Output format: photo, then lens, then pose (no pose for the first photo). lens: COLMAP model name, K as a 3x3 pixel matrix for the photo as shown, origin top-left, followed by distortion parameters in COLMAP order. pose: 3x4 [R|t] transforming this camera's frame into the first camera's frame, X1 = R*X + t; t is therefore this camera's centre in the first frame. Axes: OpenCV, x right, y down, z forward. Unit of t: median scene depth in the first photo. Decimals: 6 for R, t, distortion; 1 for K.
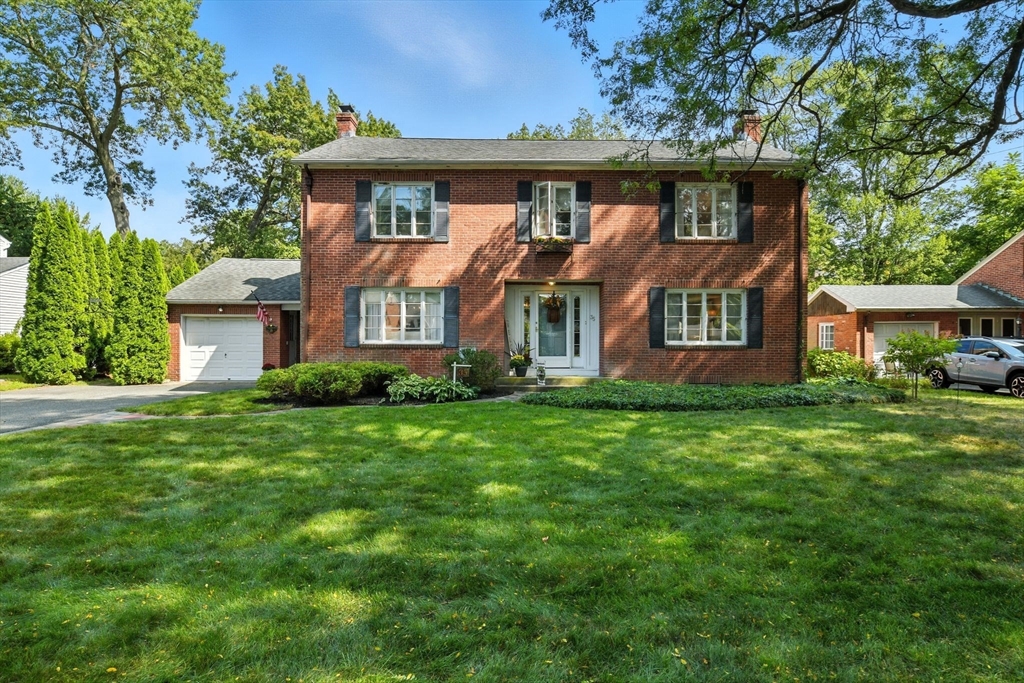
lens RADIAL K [[533.2, 0, 518.5], [0, 533.2, 329.0], [0, 0, 1]] dist [-0.001668, 0.000312]
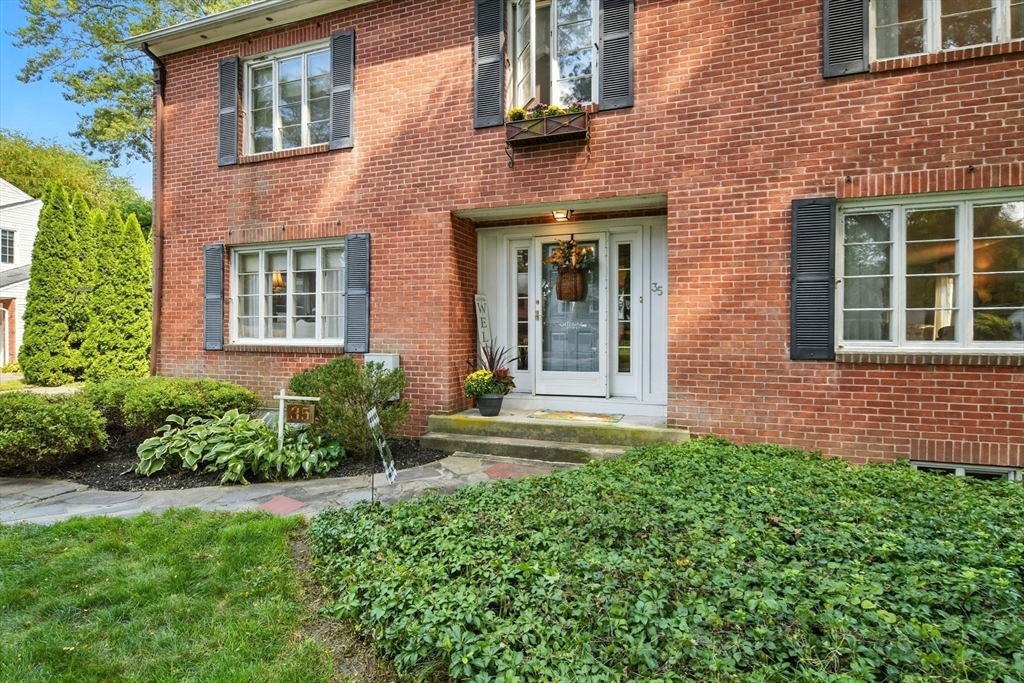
lens RADIAL K [[516.6, 0, 513.5], [0, 516.6, 349.3], [0, 0, 1]] dist [-0.008950, 0.000096]
pose [[0.945714, 0.008933, -0.324877, 0.166579], [0.009059, 0.998509, 0.053827, 0.005664], [0.324874, -0.053848, 0.944223, 0.543499]]
